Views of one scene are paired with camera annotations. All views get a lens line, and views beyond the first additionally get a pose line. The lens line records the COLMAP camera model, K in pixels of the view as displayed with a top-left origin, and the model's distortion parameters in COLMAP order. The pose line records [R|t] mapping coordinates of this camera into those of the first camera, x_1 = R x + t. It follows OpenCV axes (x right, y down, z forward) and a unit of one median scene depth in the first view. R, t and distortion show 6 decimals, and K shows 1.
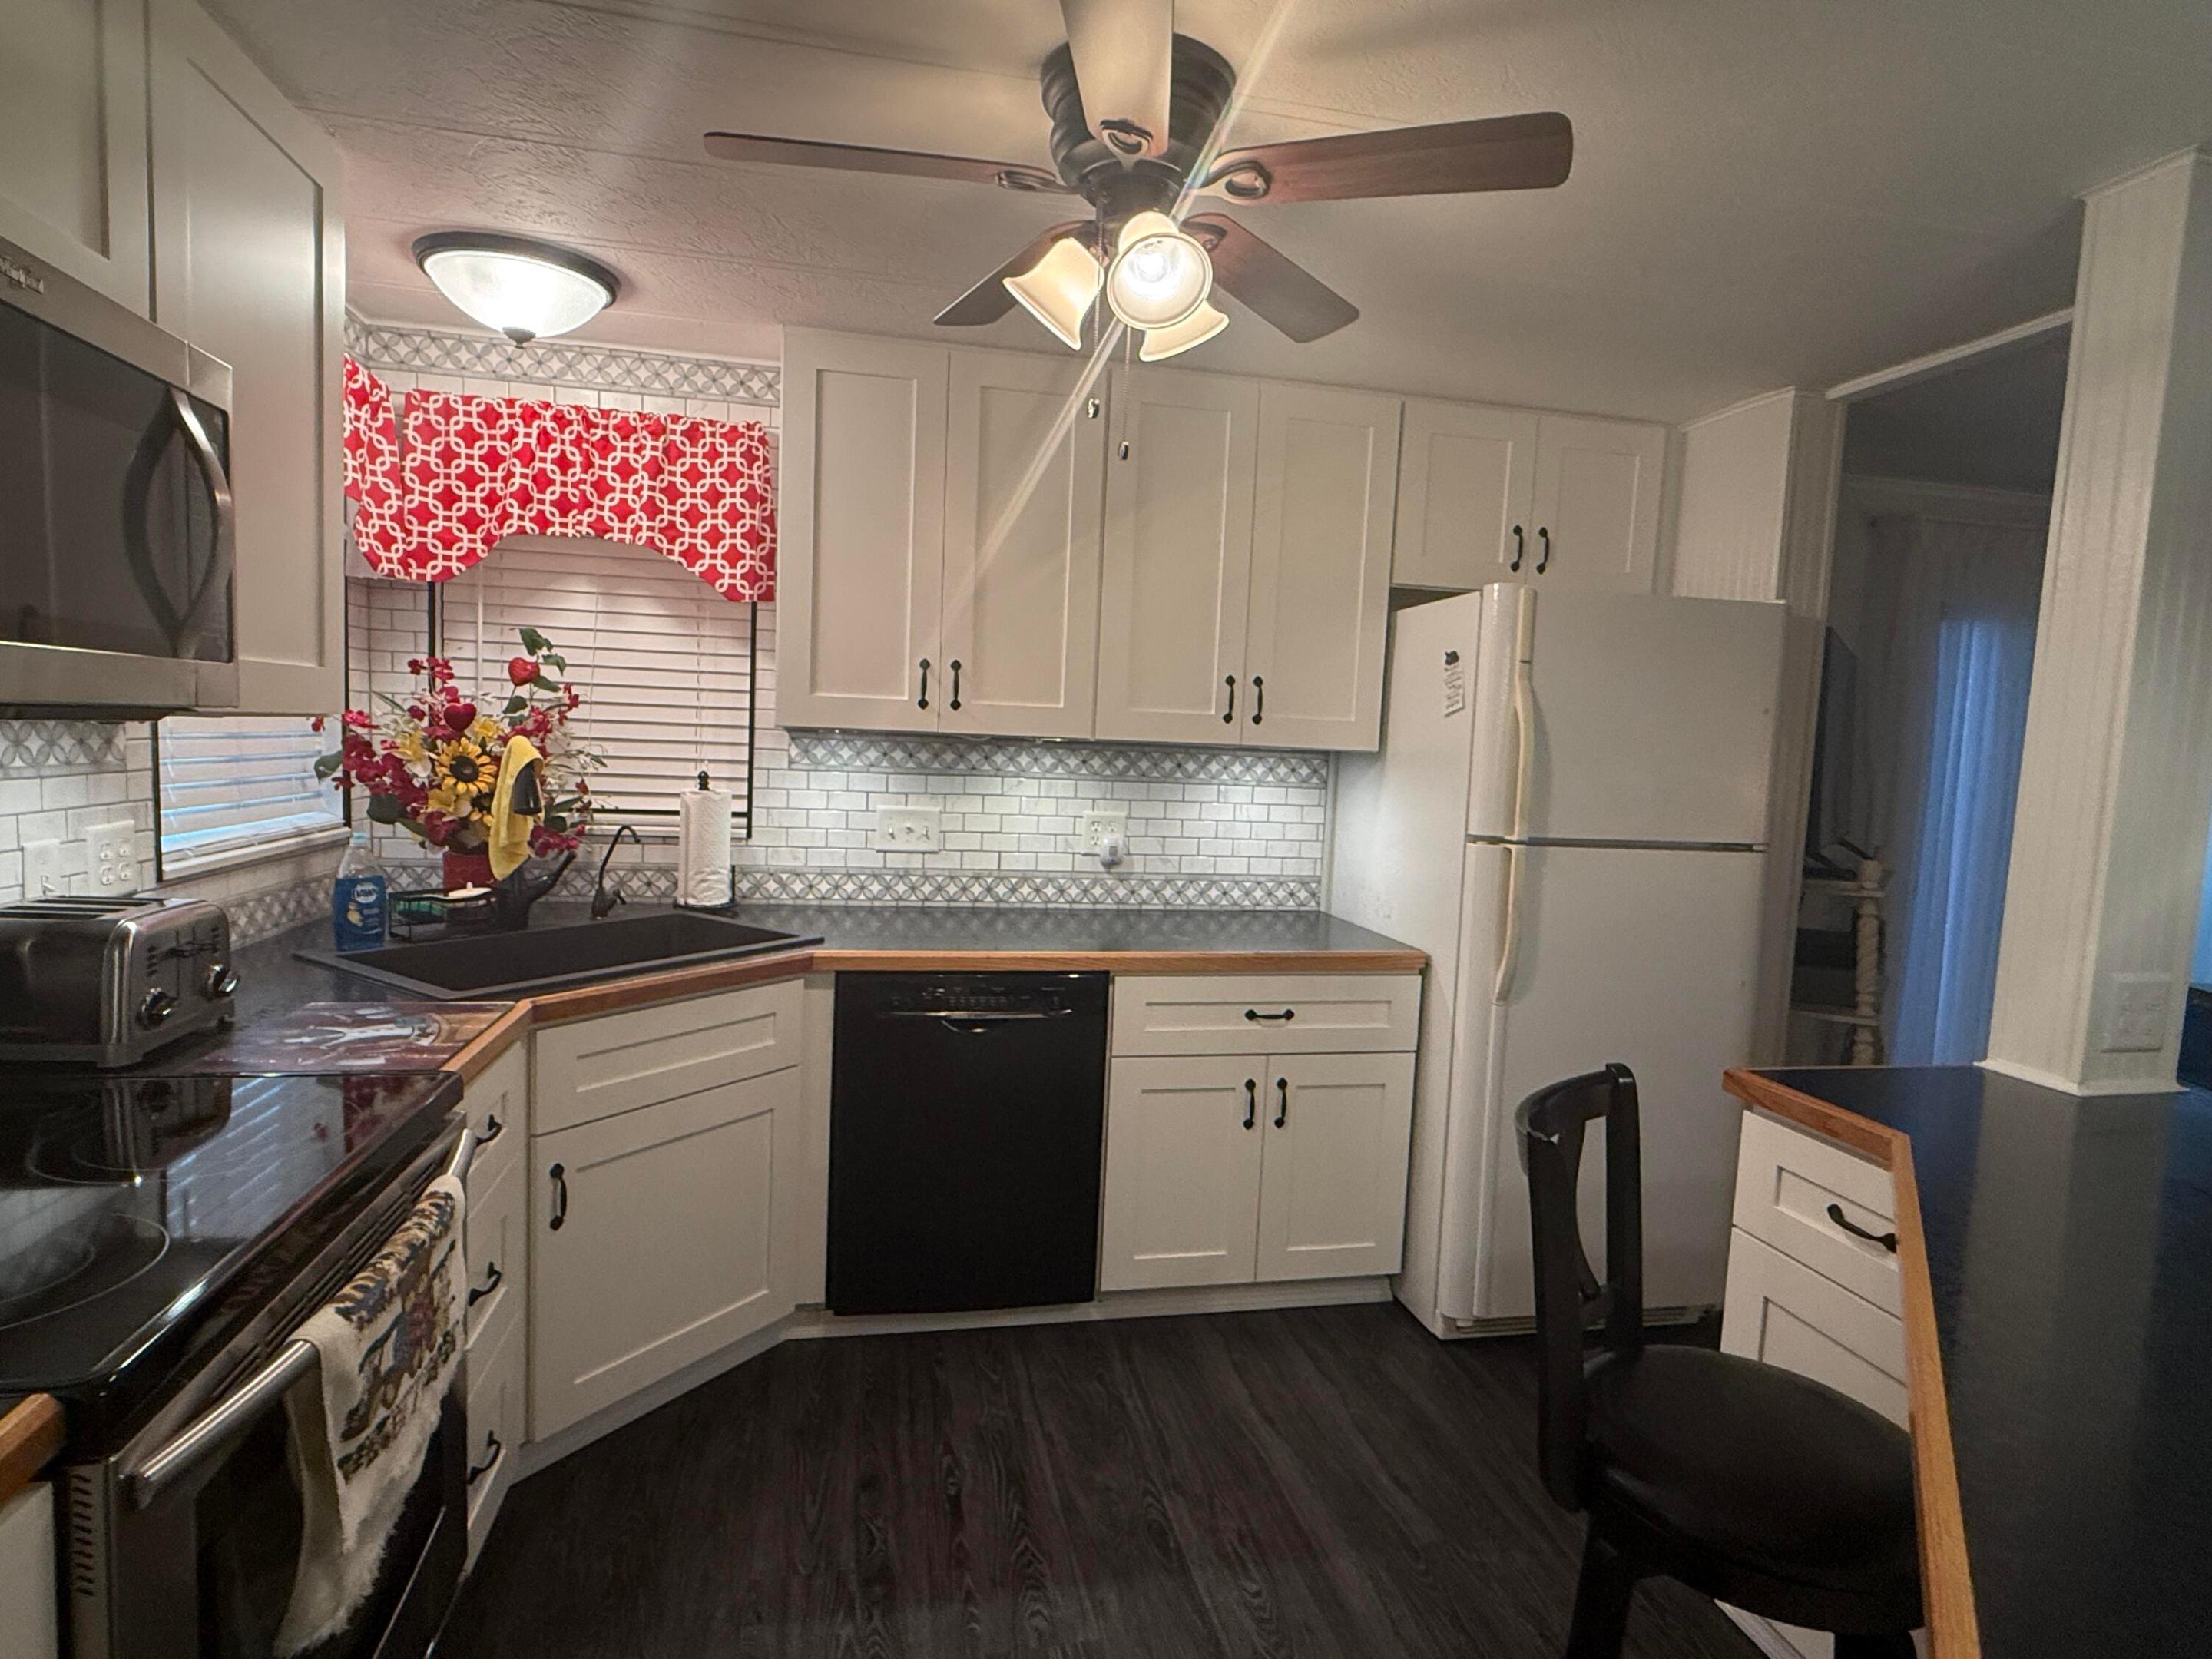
lens RADIAL K [[1165.7, 0, 1103.6], [0, 1165.7, 833.1], [0, 0, 1]] dist [-0.002582, -0.000173]
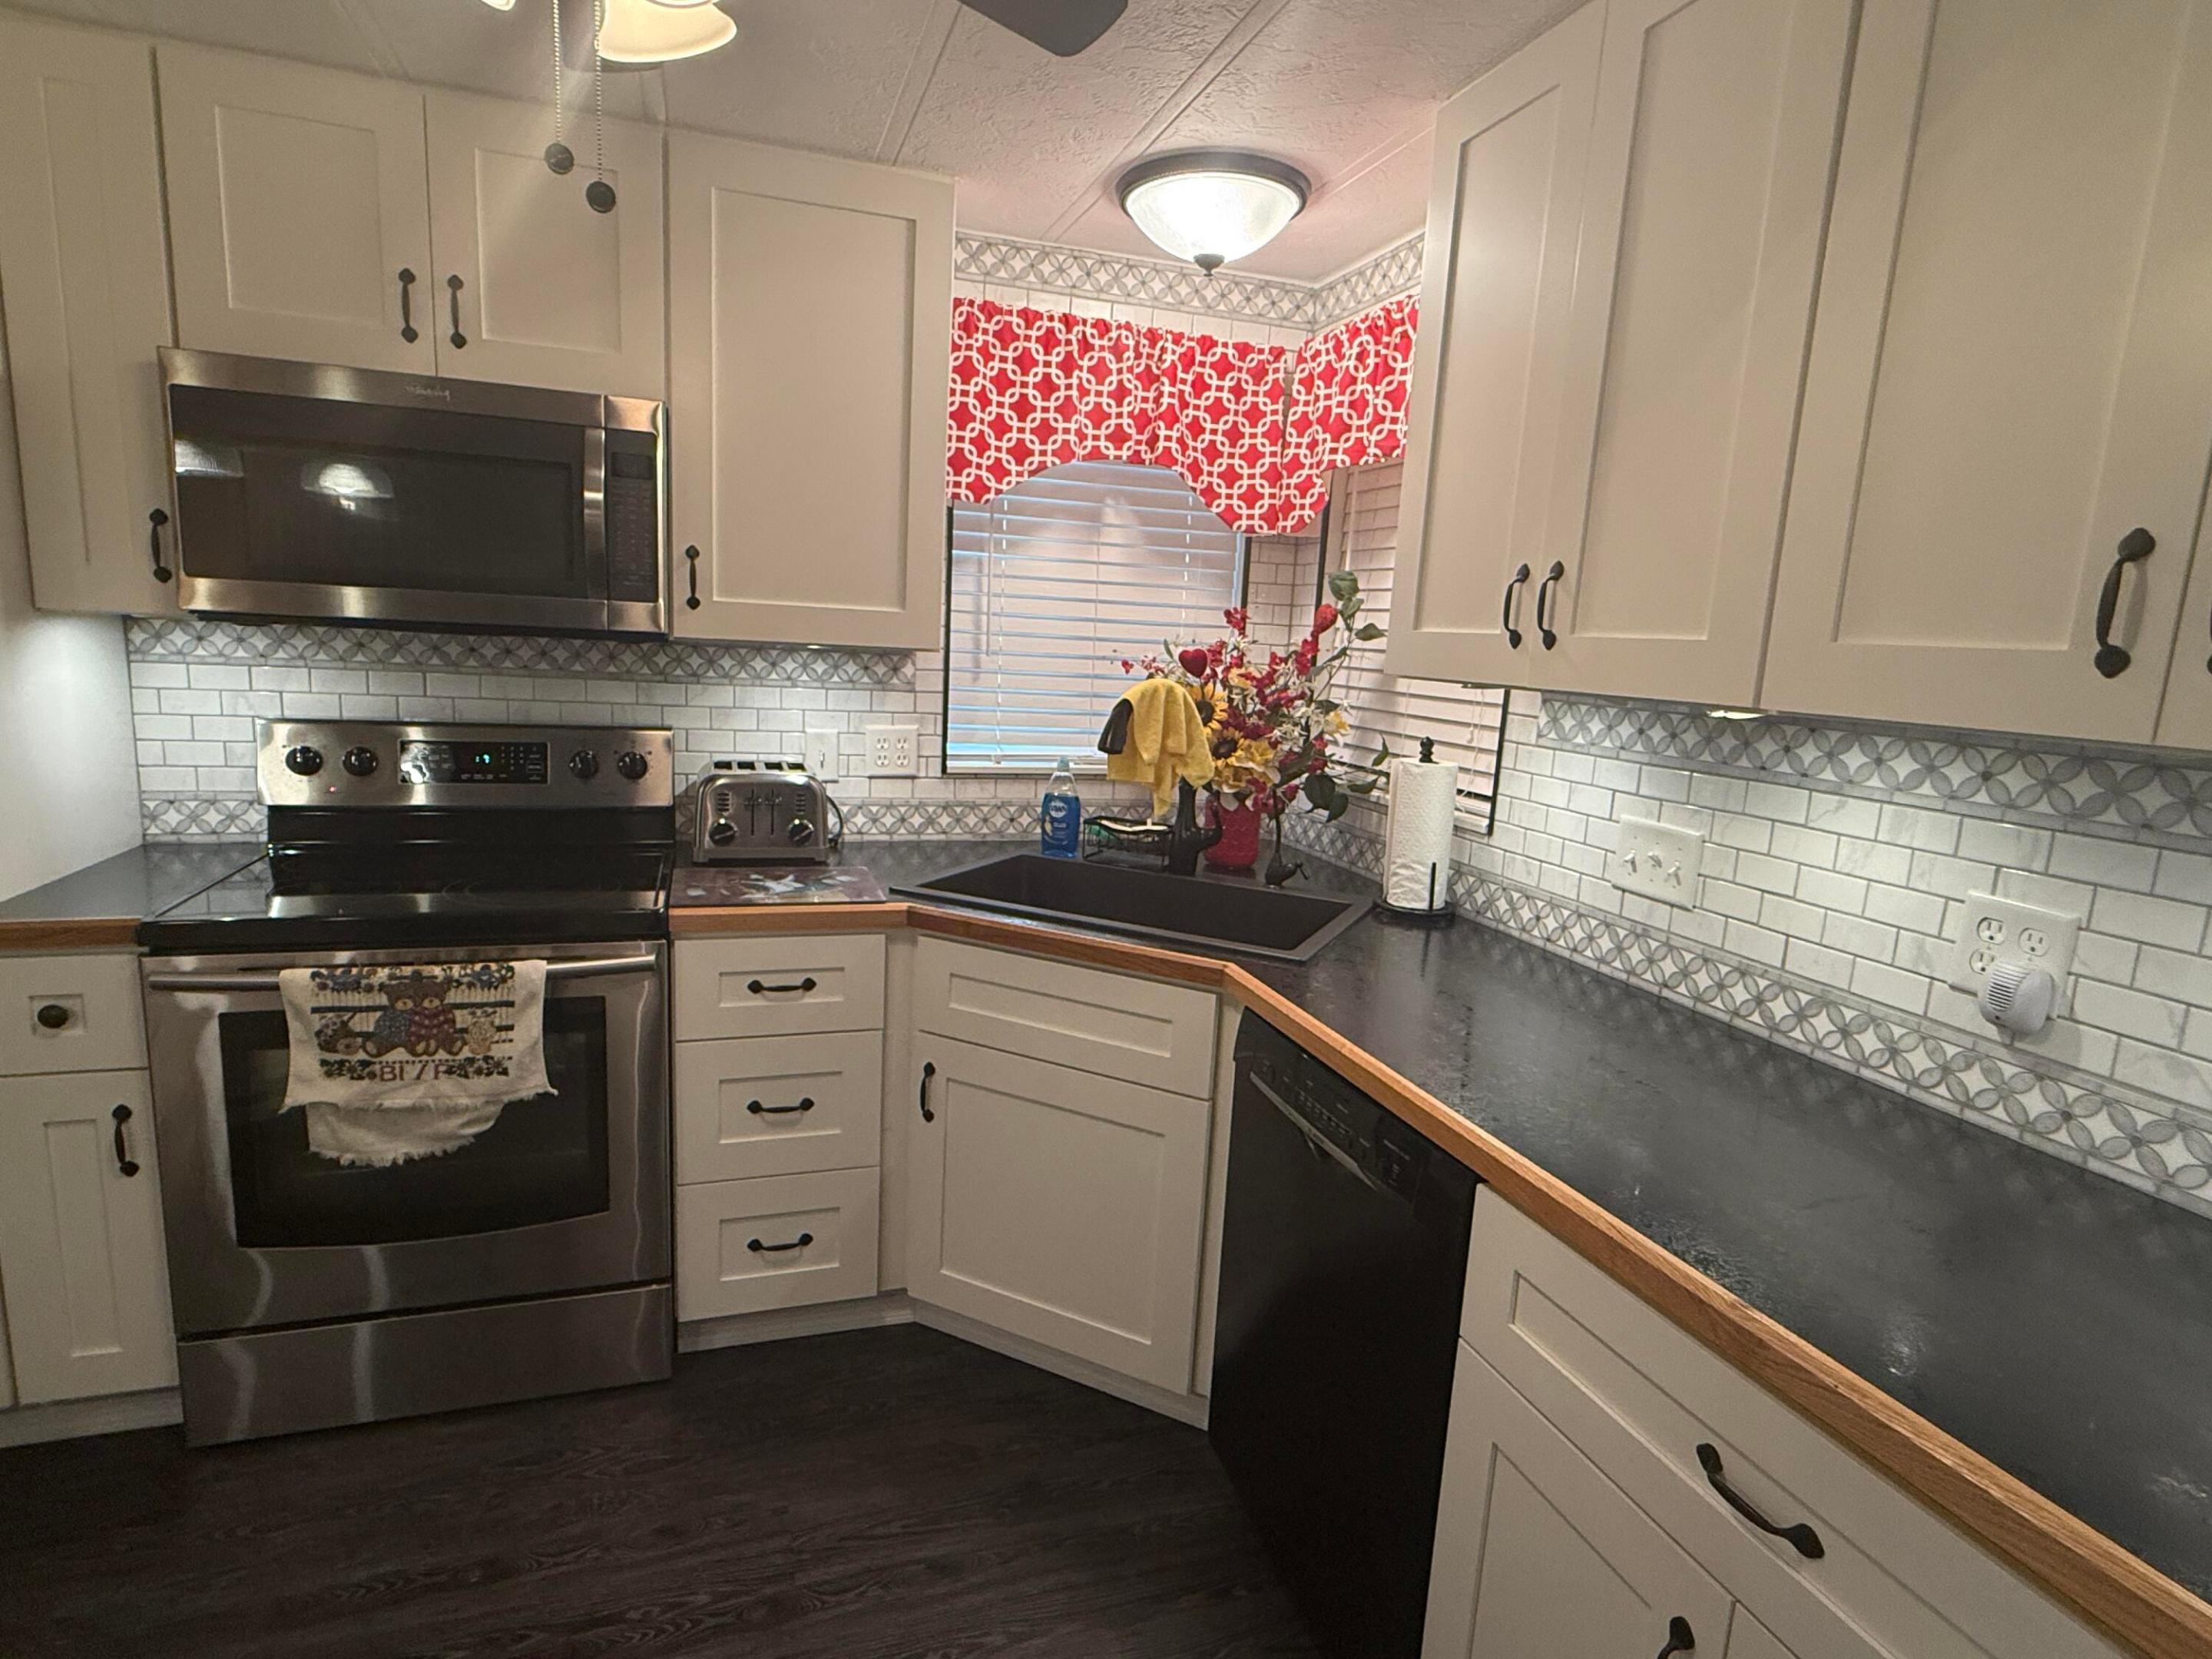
lens RADIAL K [[1165.7, 0, 1089.6], [0, 1165.7, 832.4], [0, 0, 1]] dist [-0.002582, -0.000173]
pose [[0.112385, 0.132914, -0.984735, 0.385796], [-0.132743, 0.984139, 0.117684, -0.049207], [0.984758, 0.117491, 0.128246, 0.645423]]
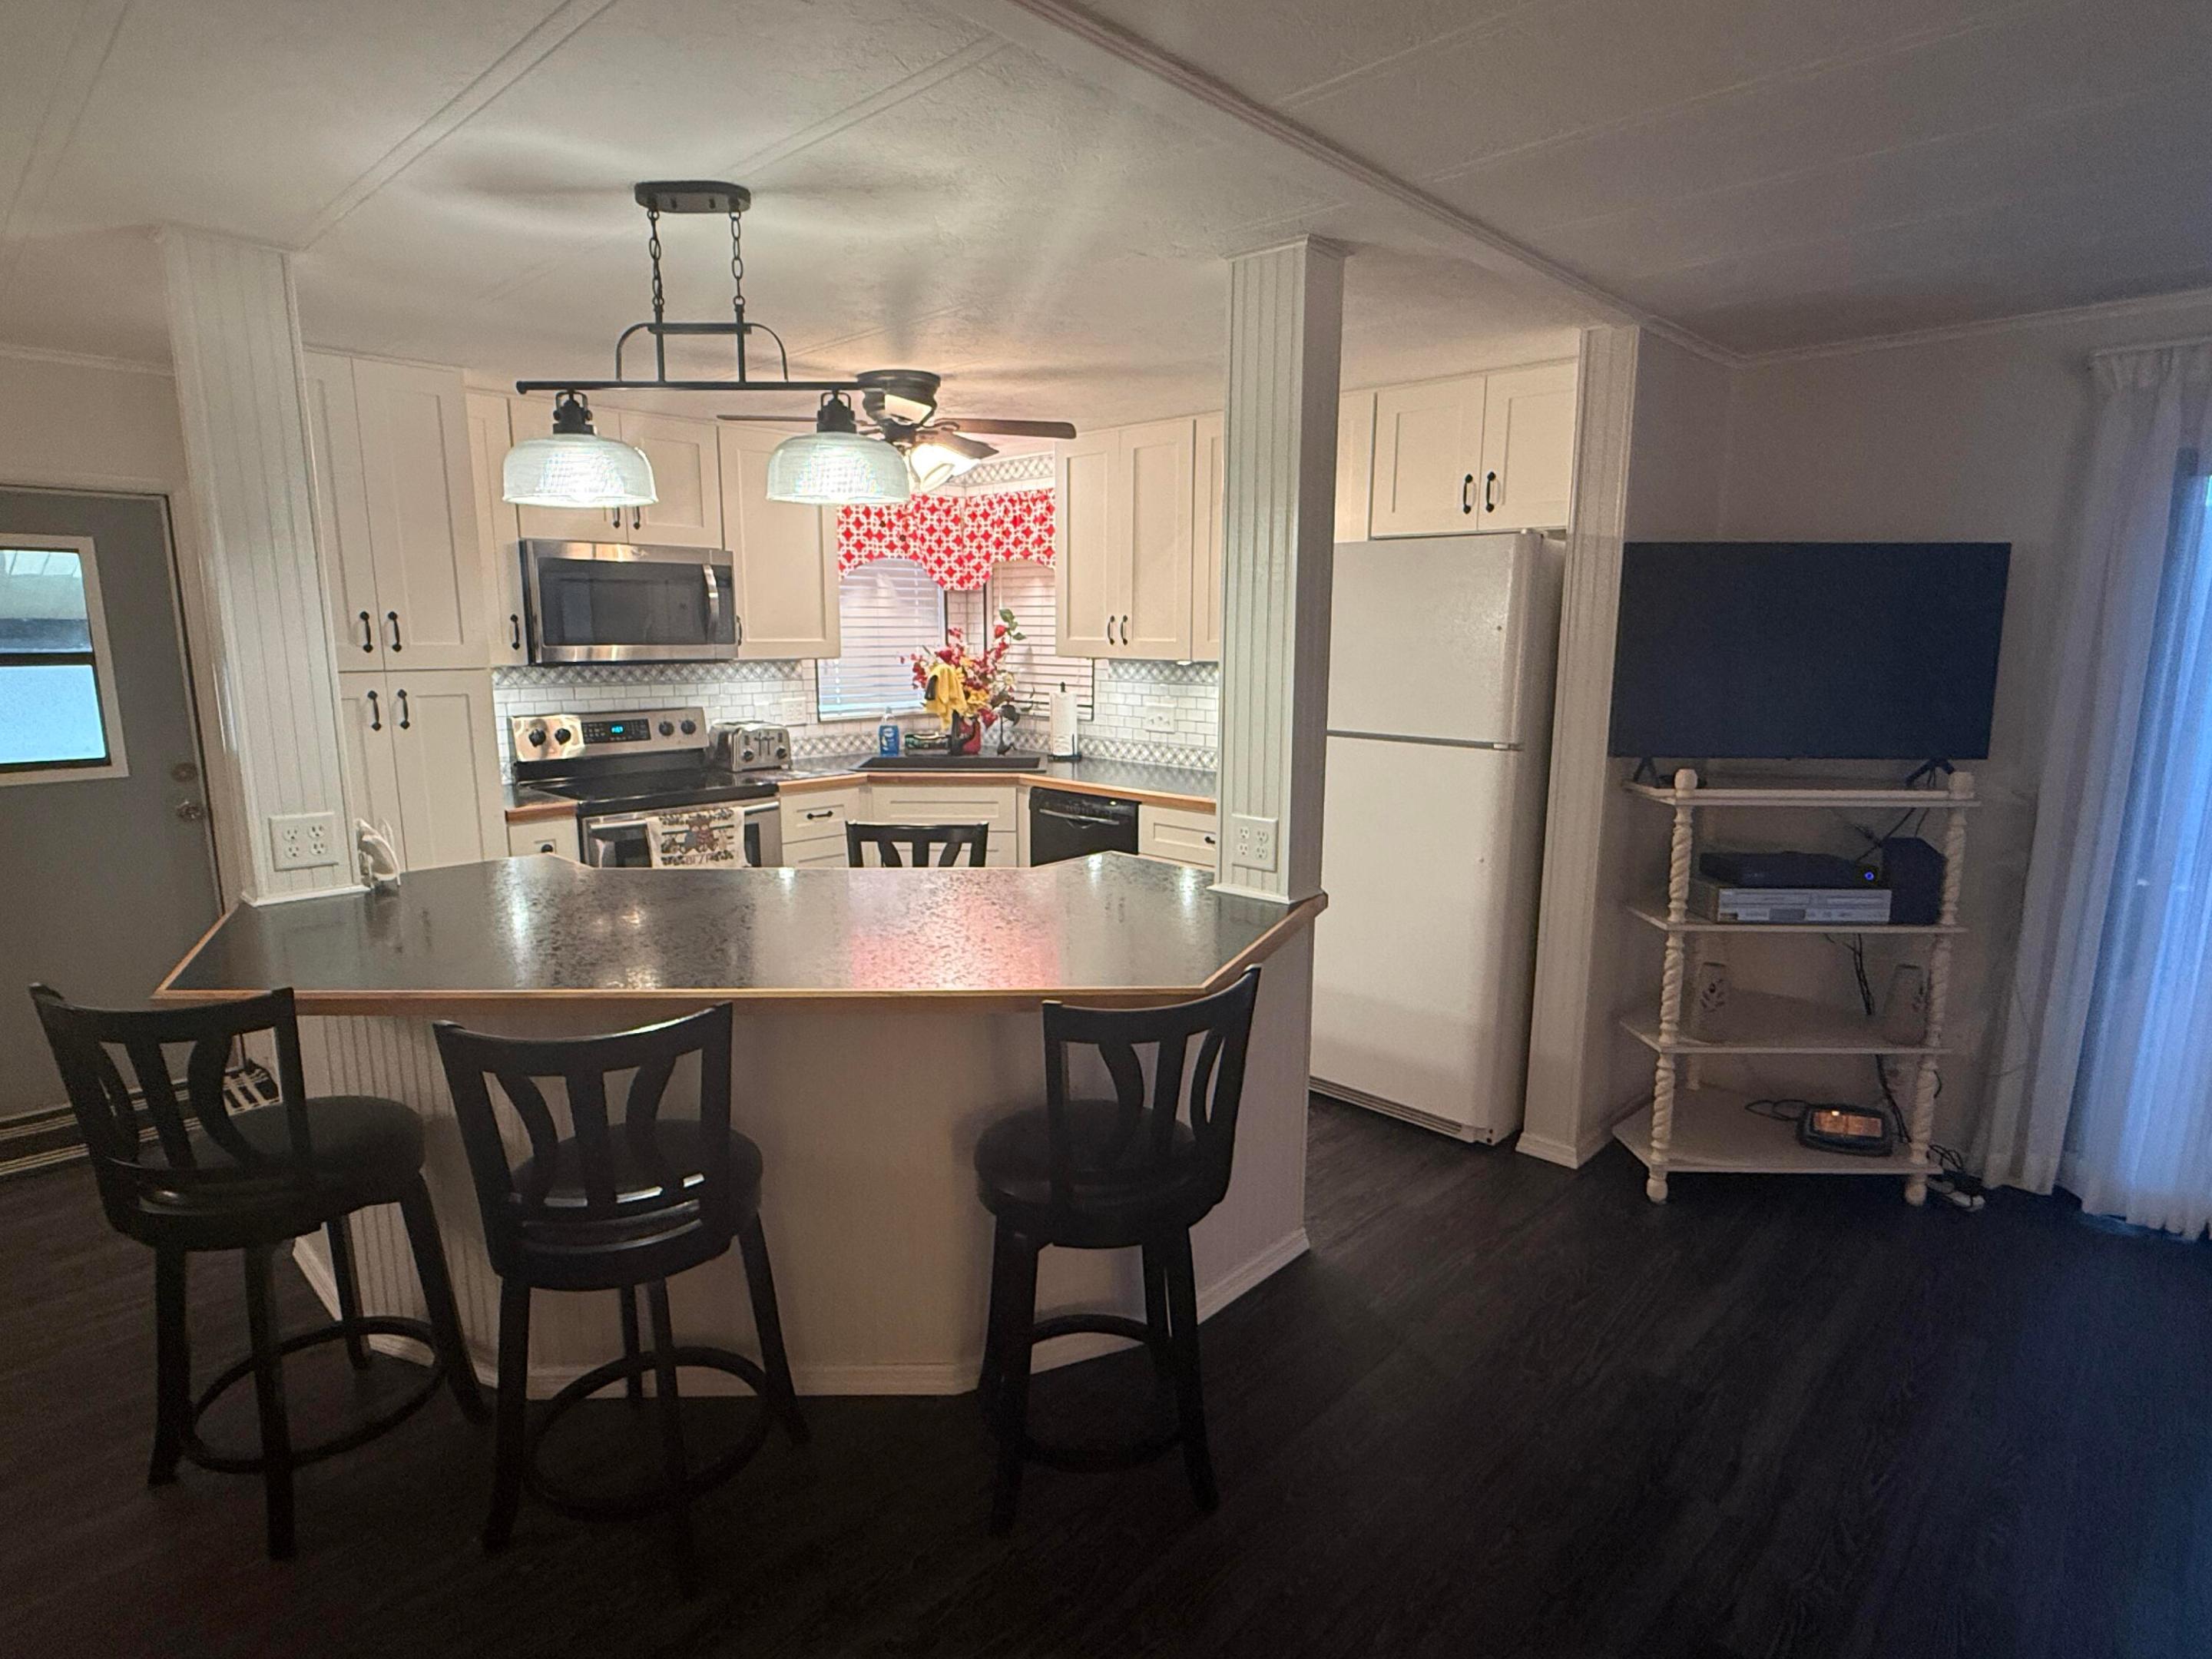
lens RADIAL K [[1165.7, 0, 1096.1], [0, 1165.7, 832.1], [0, 0, 1]] dist [-0.002582, -0.000173]
pose [[0.561540, 0.105402, -0.820709, 1.146916], [-0.050249, 0.994367, 0.093324, 0.008047], [0.825922, -0.011165, 0.563673, 0.006954]]
